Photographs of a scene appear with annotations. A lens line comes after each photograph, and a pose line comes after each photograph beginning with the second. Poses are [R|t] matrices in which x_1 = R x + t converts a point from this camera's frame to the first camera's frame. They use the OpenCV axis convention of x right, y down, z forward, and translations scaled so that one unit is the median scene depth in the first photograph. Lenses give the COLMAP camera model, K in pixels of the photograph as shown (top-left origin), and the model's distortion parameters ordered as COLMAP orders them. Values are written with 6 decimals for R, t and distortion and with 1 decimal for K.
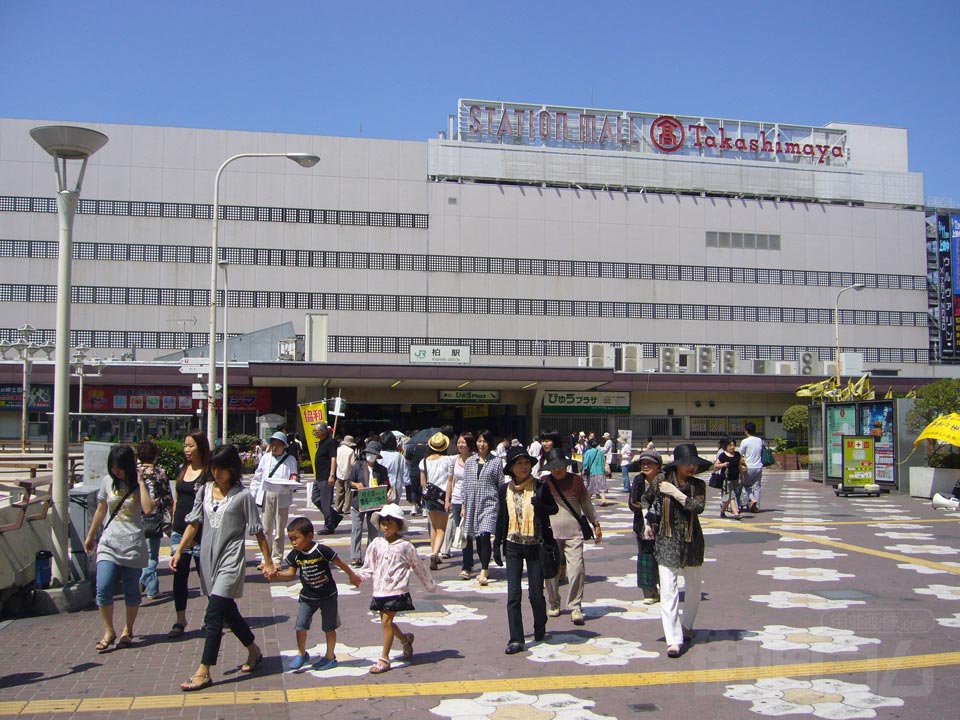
lens RADIAL K [[1019.8, 0, 480.3], [0, 1019.8, 358.7], [0, 0, 1]] dist [-0.090262, 0.000000]
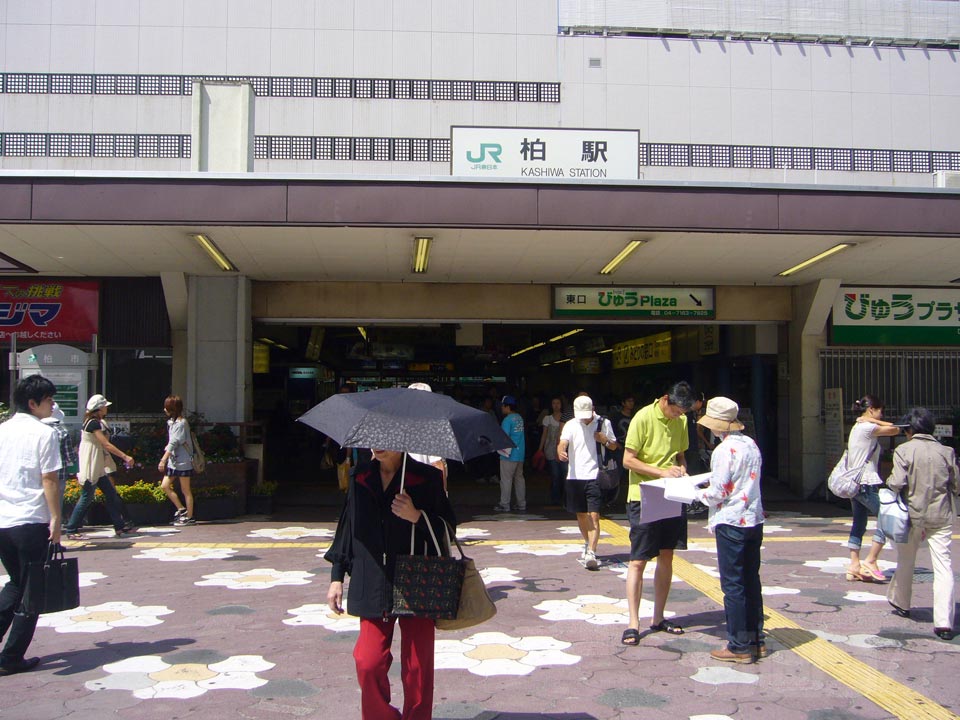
lens RADIAL K [[1050.6, 0, 476.6], [0, 1050.6, 360.2], [0, 0, 1]] dist [-0.057788, 0.000000]
pose [[0.989515, -0.005893, -0.144310, -0.005503], [0.011284, 0.999268, 0.036565, 0.019394], [0.143989, -0.037810, 0.988857, 0.268610]]
